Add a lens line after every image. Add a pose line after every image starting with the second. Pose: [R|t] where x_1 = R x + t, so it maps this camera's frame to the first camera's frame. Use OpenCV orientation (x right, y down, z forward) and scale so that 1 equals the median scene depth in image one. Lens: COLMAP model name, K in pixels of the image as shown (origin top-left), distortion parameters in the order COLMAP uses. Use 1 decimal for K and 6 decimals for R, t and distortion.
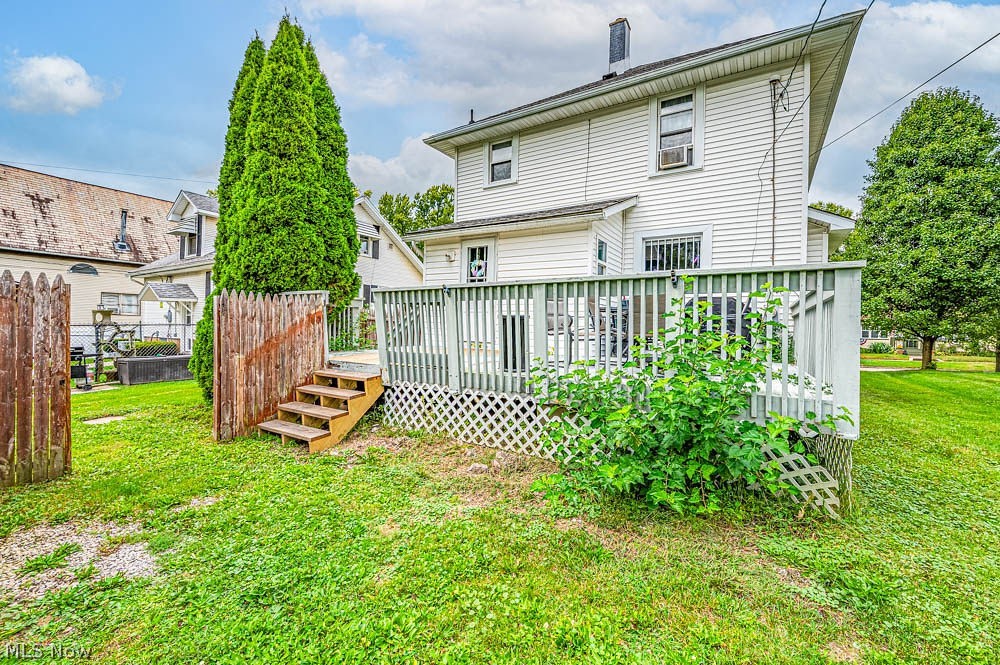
lens RADIAL K [[409.5, 0, 498.2], [0, 409.5, 310.6], [0, 0, 1]] dist [-0.000928, -0.000149]
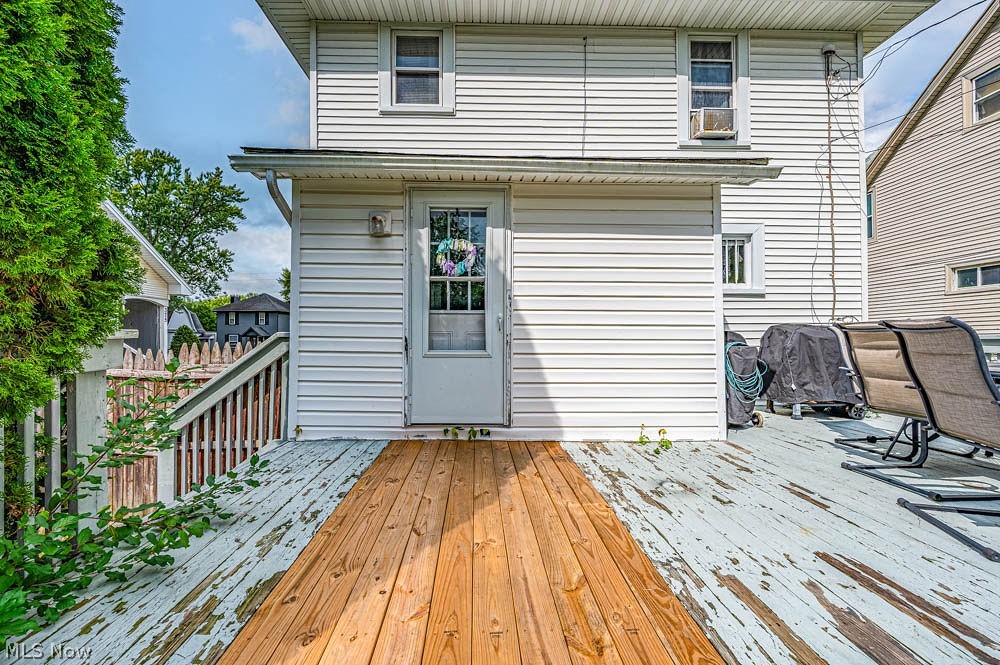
lens RADIAL K [[331.4, 0, 387.8], [0, 331.4, 316.0], [0, 0, 1]] dist [-0.001311, -0.000085]
pose [[0.833075, -0.002270, 0.553155, -0.350013], [-0.000726, 0.999986, 0.005197, -0.046768], [-0.553159, -0.004731, 0.833062, 0.835828]]
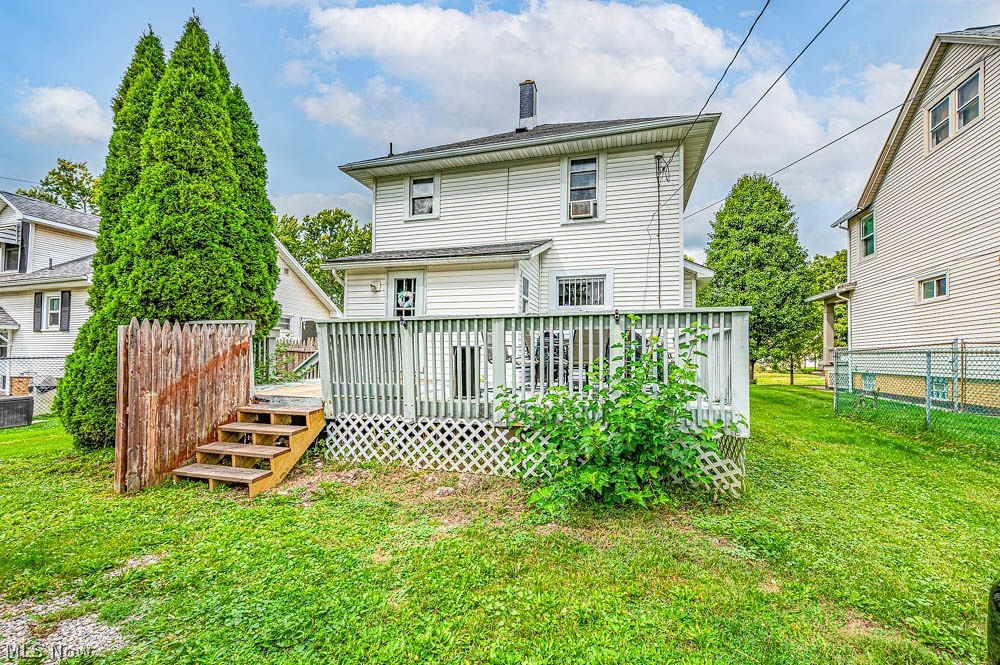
lens RADIAL K [[404.2, 0, 487.9], [0, 404.2, 328.3], [0, 0, 1]] dist [-0.000907, -0.000121]
pose [[0.962562, 0.005327, 0.271011, -0.139877], [0.001264, 0.999708, -0.024140, -0.007149], [-0.271060, 0.023579, 0.962274, -0.029017]]
